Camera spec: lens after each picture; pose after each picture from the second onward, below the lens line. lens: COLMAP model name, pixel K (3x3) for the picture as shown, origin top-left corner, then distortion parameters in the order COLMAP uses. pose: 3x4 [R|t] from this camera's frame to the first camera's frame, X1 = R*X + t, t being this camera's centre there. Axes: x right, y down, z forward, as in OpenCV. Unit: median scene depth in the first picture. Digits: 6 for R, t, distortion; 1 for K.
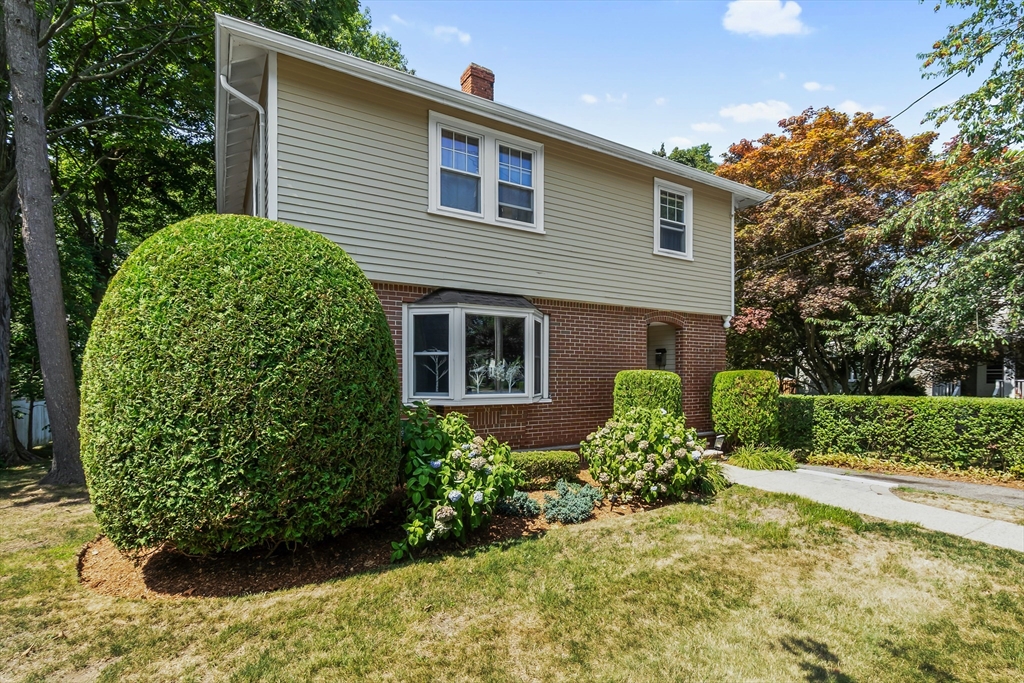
lens RADIAL K [[498.4, 0, 553.9], [0, 498.4, 380.8], [0, 0, 1]] dist [-0.009786, 0.001266]
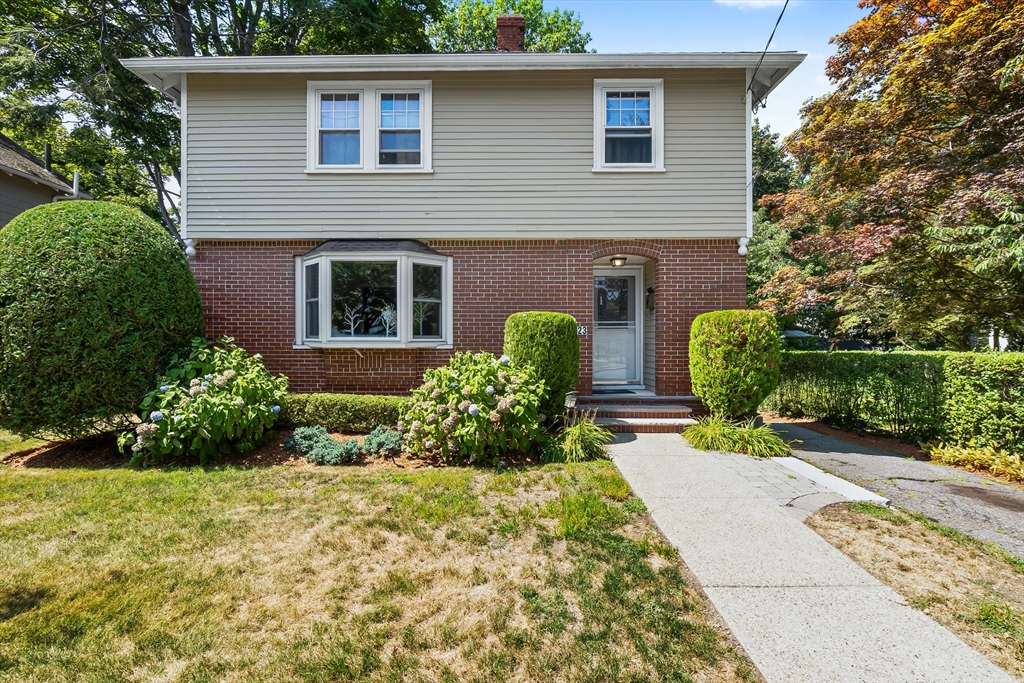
lens RADIAL K [[498.4, 0, 520.1], [0, 498.4, 339.4], [0, 0, 1]] dist [-0.009786, 0.001266]
pose [[0.832730, 0.000300, -0.553678, 0.671342], [-0.005401, 0.999957, -0.007581, 0.034377], [0.553652, 0.009304, 0.832696, 0.305924]]
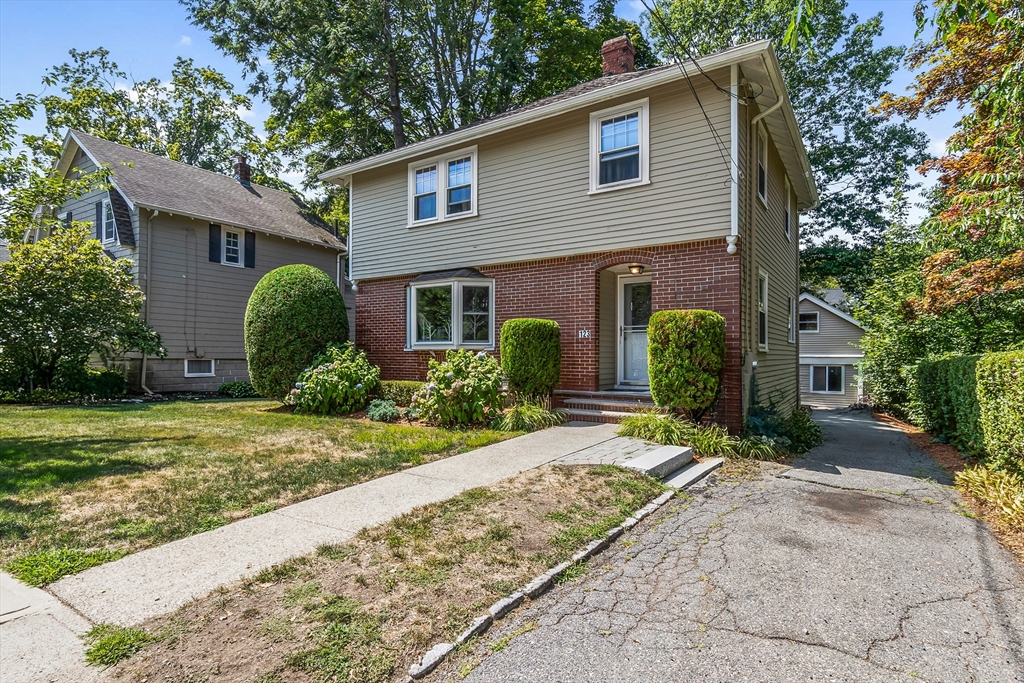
lens RADIAL K [[526.2, 0, 540.5], [0, 526.2, 360.5], [0, 0, 1]] dist [-0.020717, -0.000015]
pose [[0.409075, 0.008681, -0.912459, 1.293750], [-0.009950, 0.999938, 0.005053, 0.065249], [0.912446, 0.007013, 0.409136, 0.622455]]
